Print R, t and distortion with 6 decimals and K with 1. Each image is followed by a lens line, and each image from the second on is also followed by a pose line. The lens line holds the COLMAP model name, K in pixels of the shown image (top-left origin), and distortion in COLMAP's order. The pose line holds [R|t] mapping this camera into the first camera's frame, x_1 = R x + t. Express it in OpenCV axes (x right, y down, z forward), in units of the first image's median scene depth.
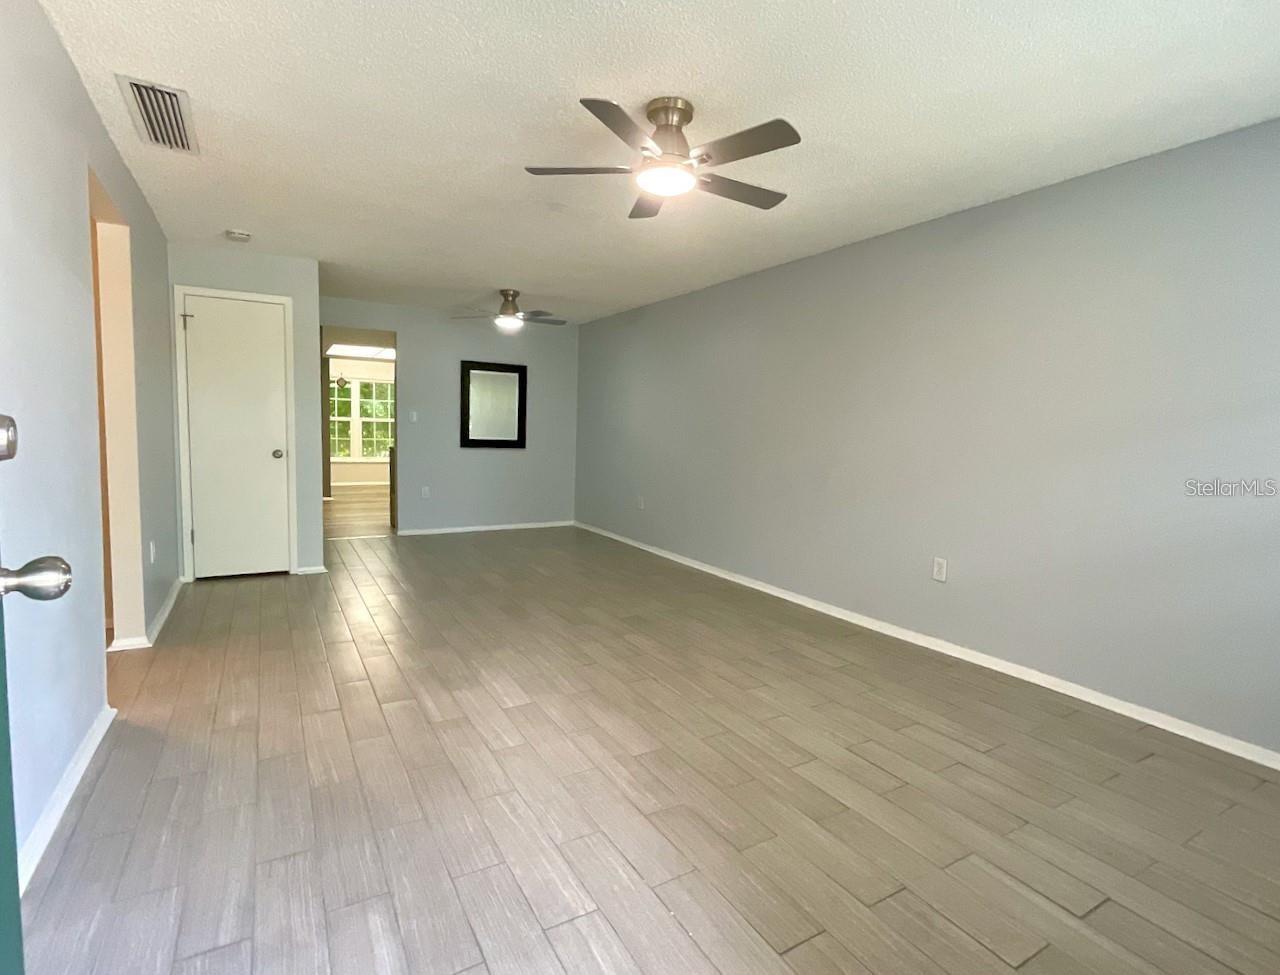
lens RADIAL K [[636.8, 0, 640.0], [0, 636.8, 487.5], [0, 0, 1]] dist [0.001844, 0.000058]
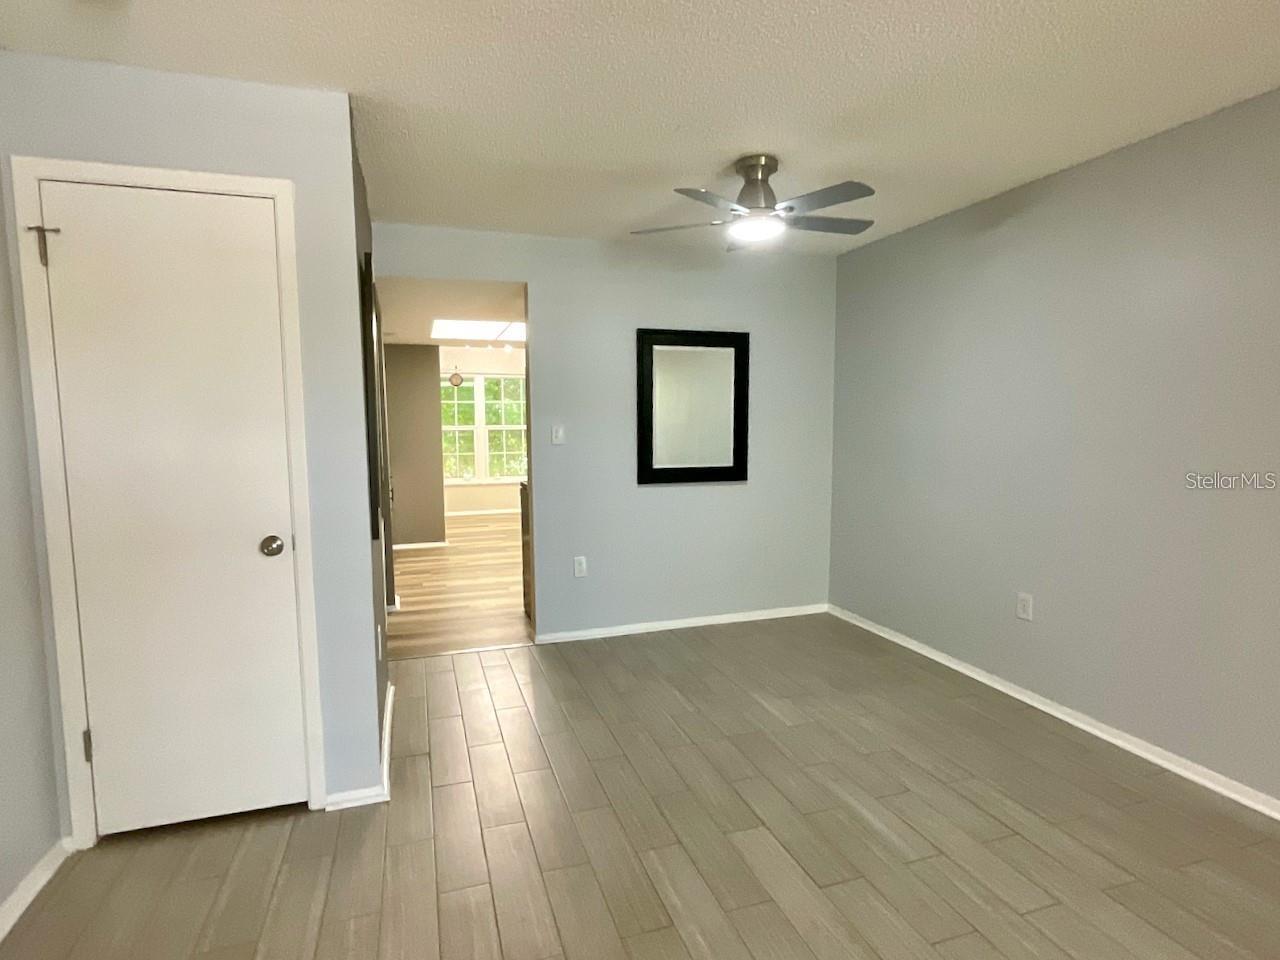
lens RADIAL K [[631.6, 0, 640.0], [0, 631.6, 480.0], [0, 0, 1]] dist [0.012163, -0.000040]
pose [[0.980319, -0.014938, -0.196854, -0.164588], [0.016379, 0.999850, 0.005697, -0.067042], [0.196739, -0.008809, 0.980416, 0.435972]]
